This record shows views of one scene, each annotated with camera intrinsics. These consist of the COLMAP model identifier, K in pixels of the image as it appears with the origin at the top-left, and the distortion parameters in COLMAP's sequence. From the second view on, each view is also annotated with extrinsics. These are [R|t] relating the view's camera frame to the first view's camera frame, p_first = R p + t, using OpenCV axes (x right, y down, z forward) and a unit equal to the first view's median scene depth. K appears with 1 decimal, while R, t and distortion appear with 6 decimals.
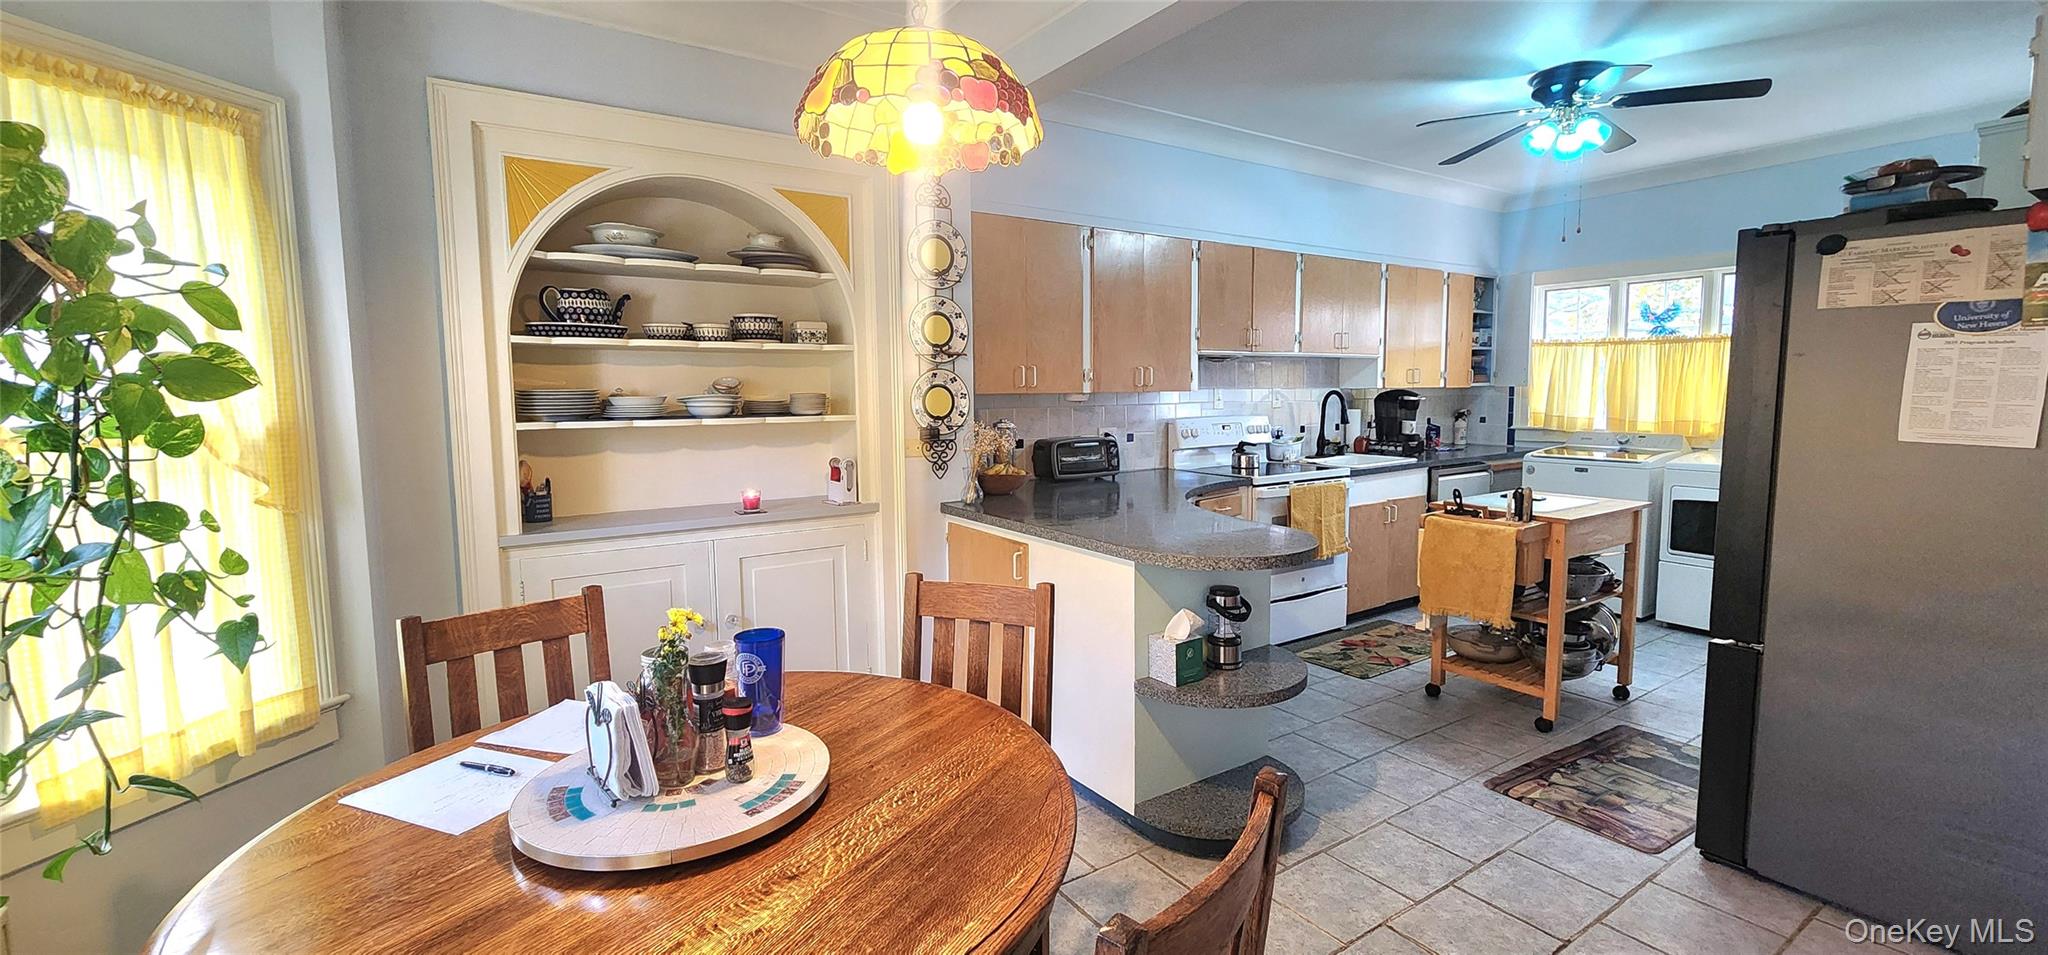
lens RADIAL K [[840.5, 0, 1029.8], [0, 840.5, 467.4], [0, 0, 1]] dist [-0.000995, 0.000128]
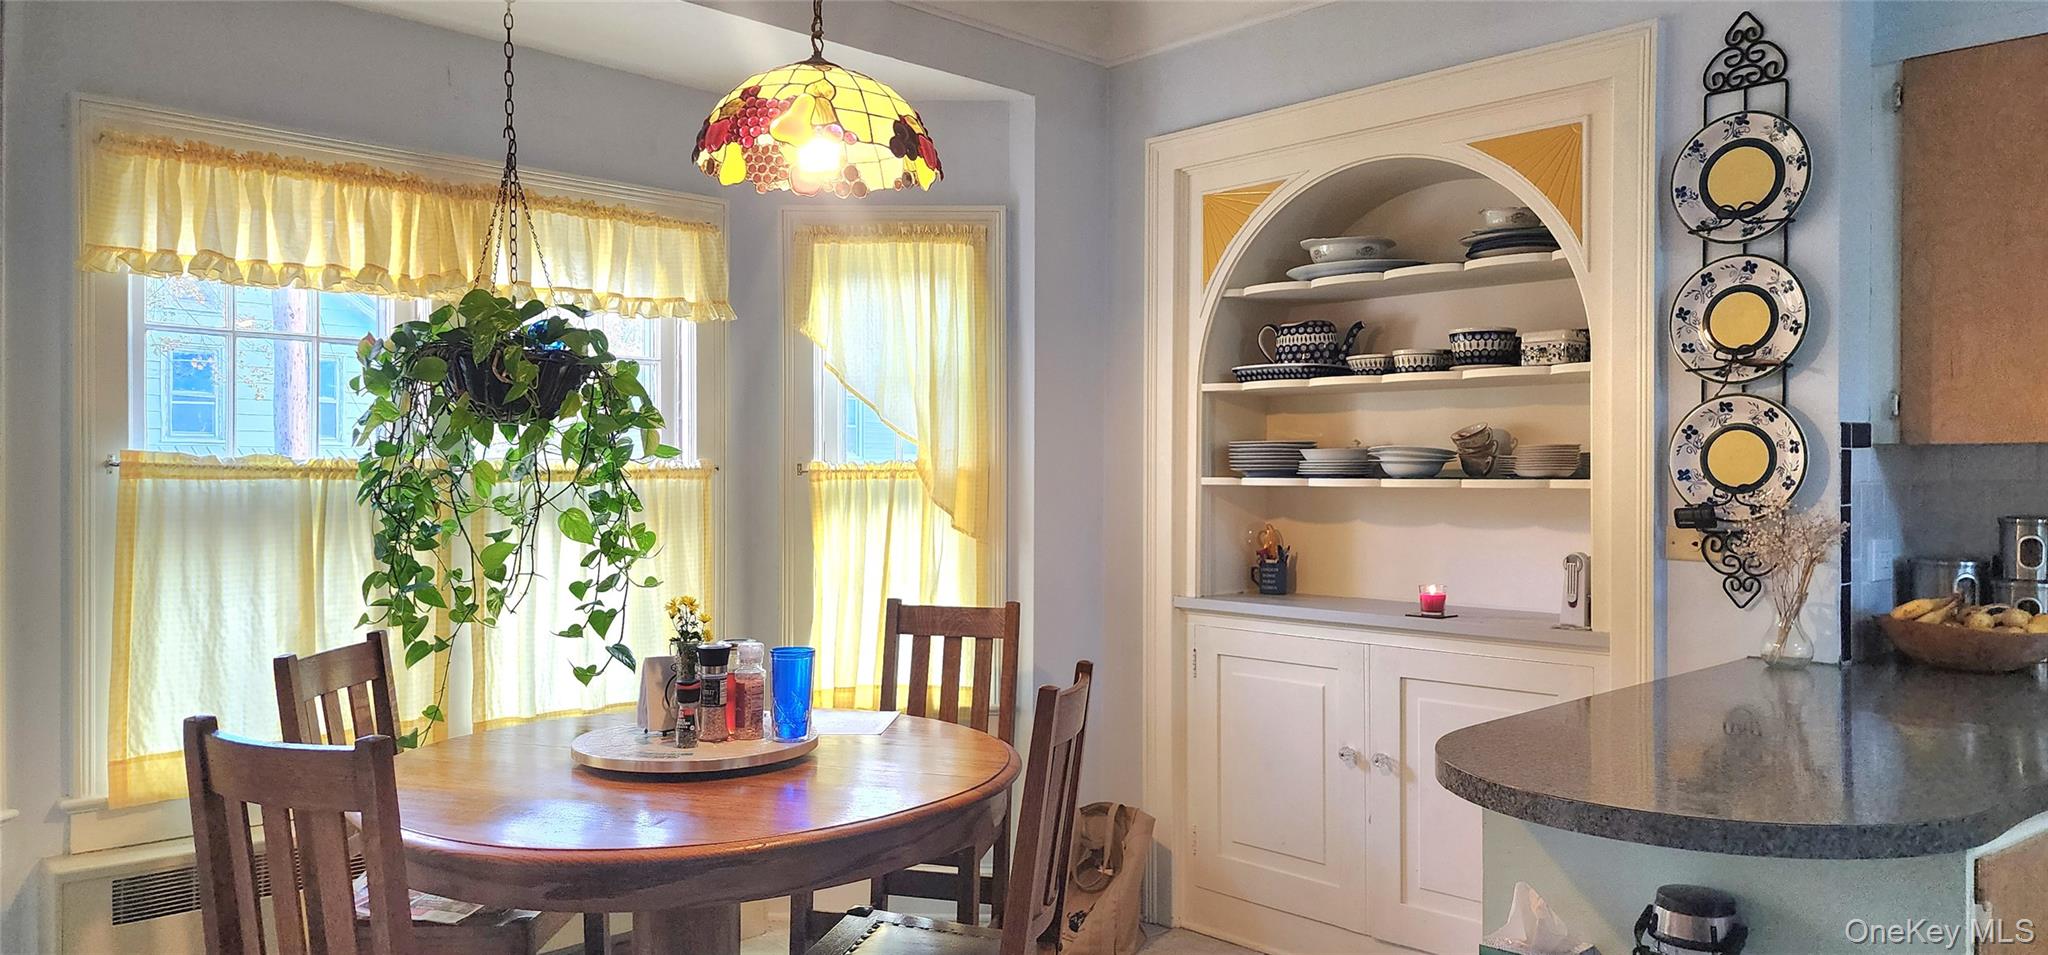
lens RADIAL K [[1353.5, 0, 1012.5], [0, 1353.5, 468.0], [0, 0, 1]] dist [0.082867, -0.076732]
pose [[0.177763, 0.002972, -0.984069, 0.700502], [-0.097588, 0.995119, -0.014623, -0.017722], [0.979223, 0.098633, 0.177185, 0.453626]]
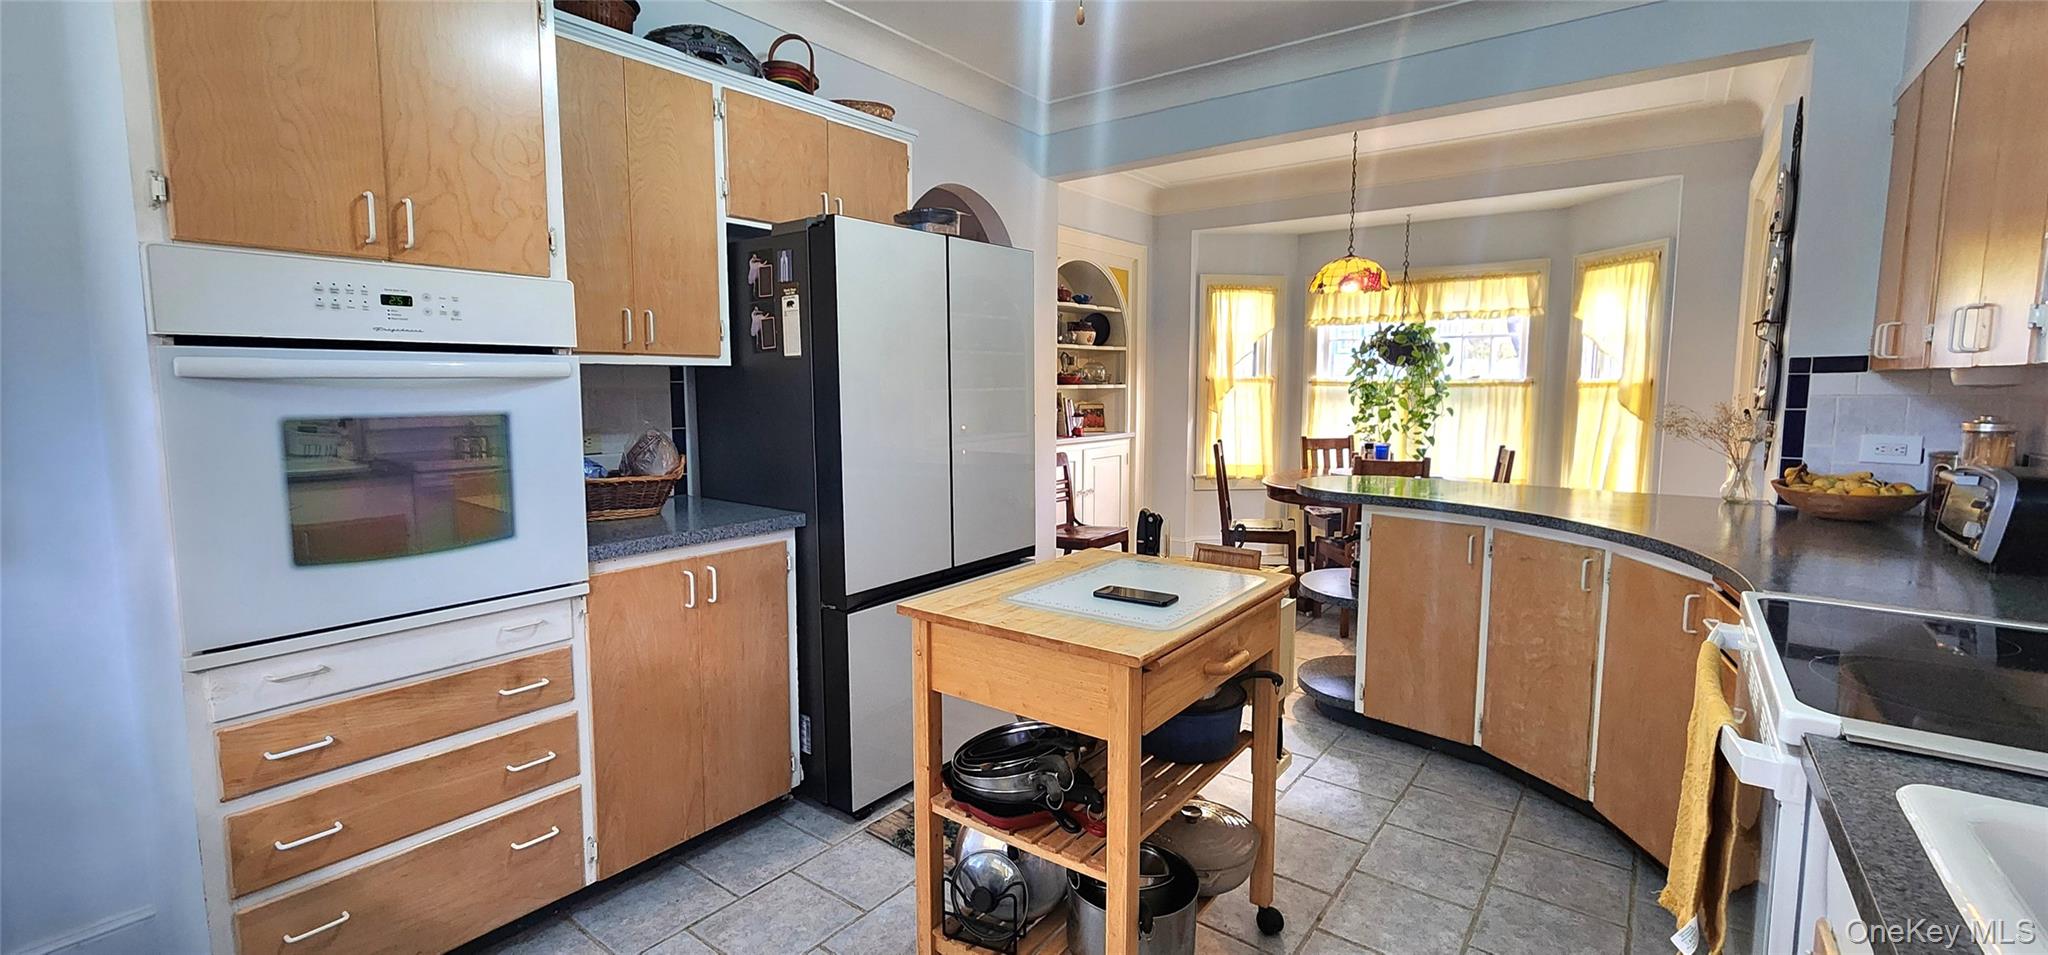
lens RADIAL K [[840.5, 0, 1029.8], [0, 840.5, 467.4], [0, 0, 1]] dist [-0.000995, 0.000128]
pose [[-0.940976, 0.045018, -0.335465, 0.983386], [-0.022793, 0.980438, 0.195505, -0.153920], [0.337704, 0.191612, -0.921543, 1.705398]]
